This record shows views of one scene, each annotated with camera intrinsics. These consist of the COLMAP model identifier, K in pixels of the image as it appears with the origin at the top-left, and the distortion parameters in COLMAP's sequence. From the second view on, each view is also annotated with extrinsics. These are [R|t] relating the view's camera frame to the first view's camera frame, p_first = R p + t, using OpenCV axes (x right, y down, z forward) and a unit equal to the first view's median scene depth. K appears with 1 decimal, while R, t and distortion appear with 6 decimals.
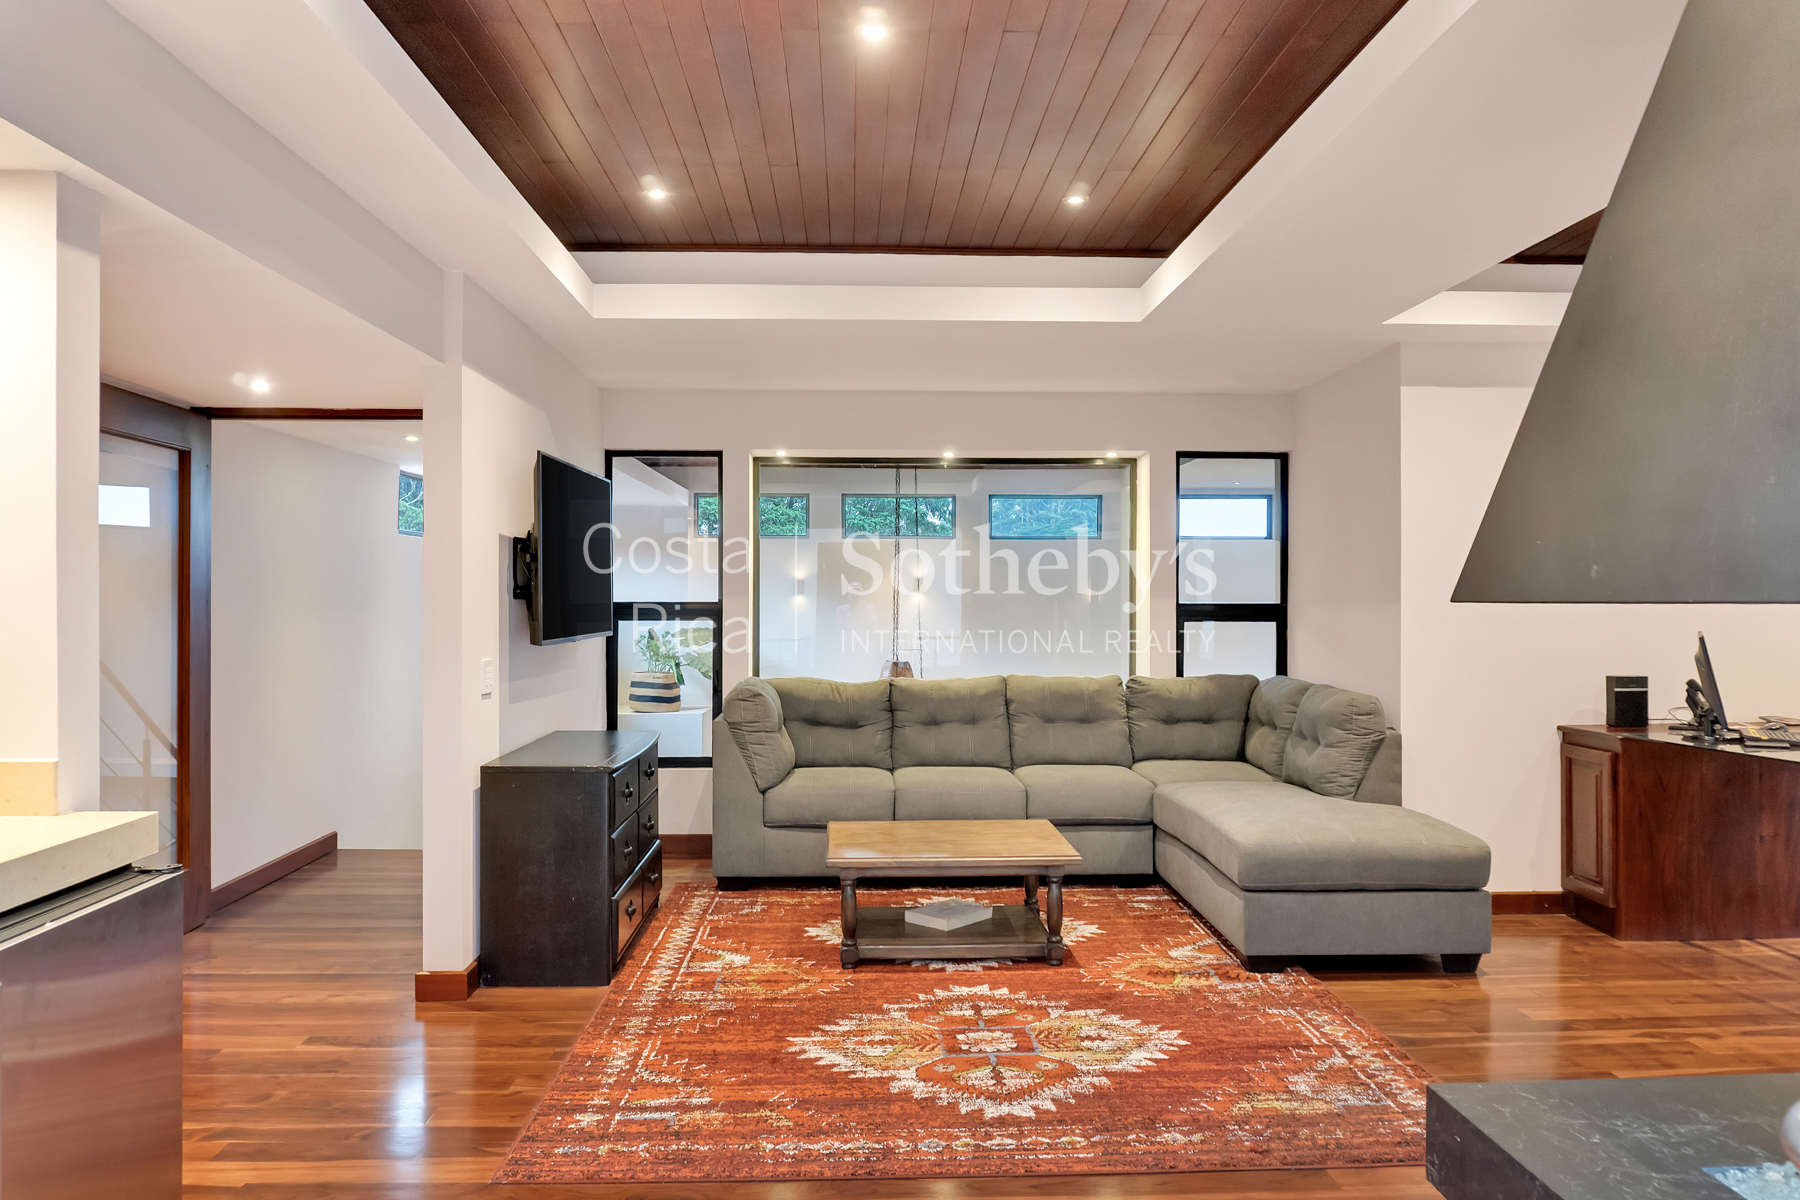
lens RADIAL K [[1247.8, 0, 900.0], [0, 1247.8, 600.0], [0, 0, 1]] dist [-0.006345, -0.002516]
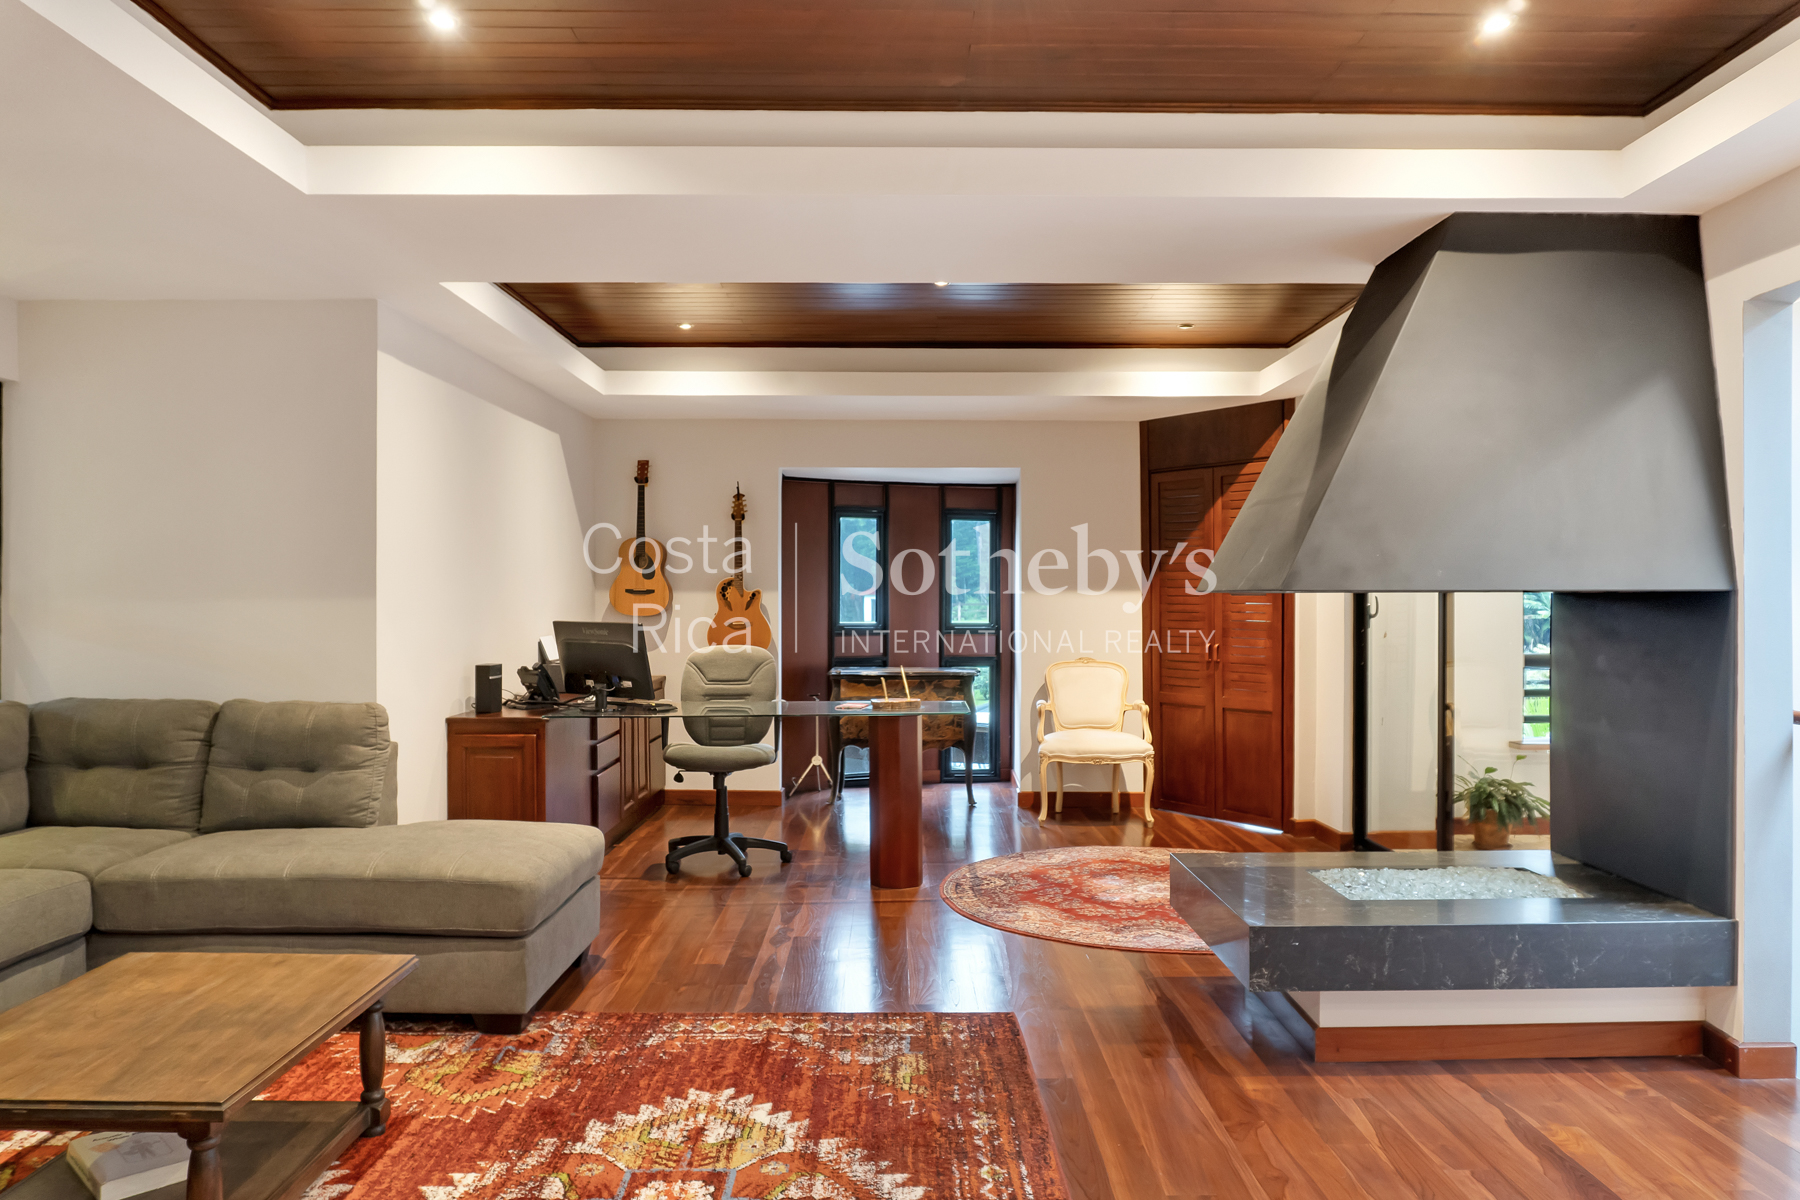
lens RADIAL K [[1247.8, 0, 900.0], [0, 1247.8, 600.0], [0, 0, 1]] dist [-0.006345, -0.002516]
pose [[0.036087, -0.000267, 0.999349, -0.610636], [-0.001437, 0.999999, 0.000319, 0.010236], [-0.999348, -0.001448, 0.036087, 0.810617]]
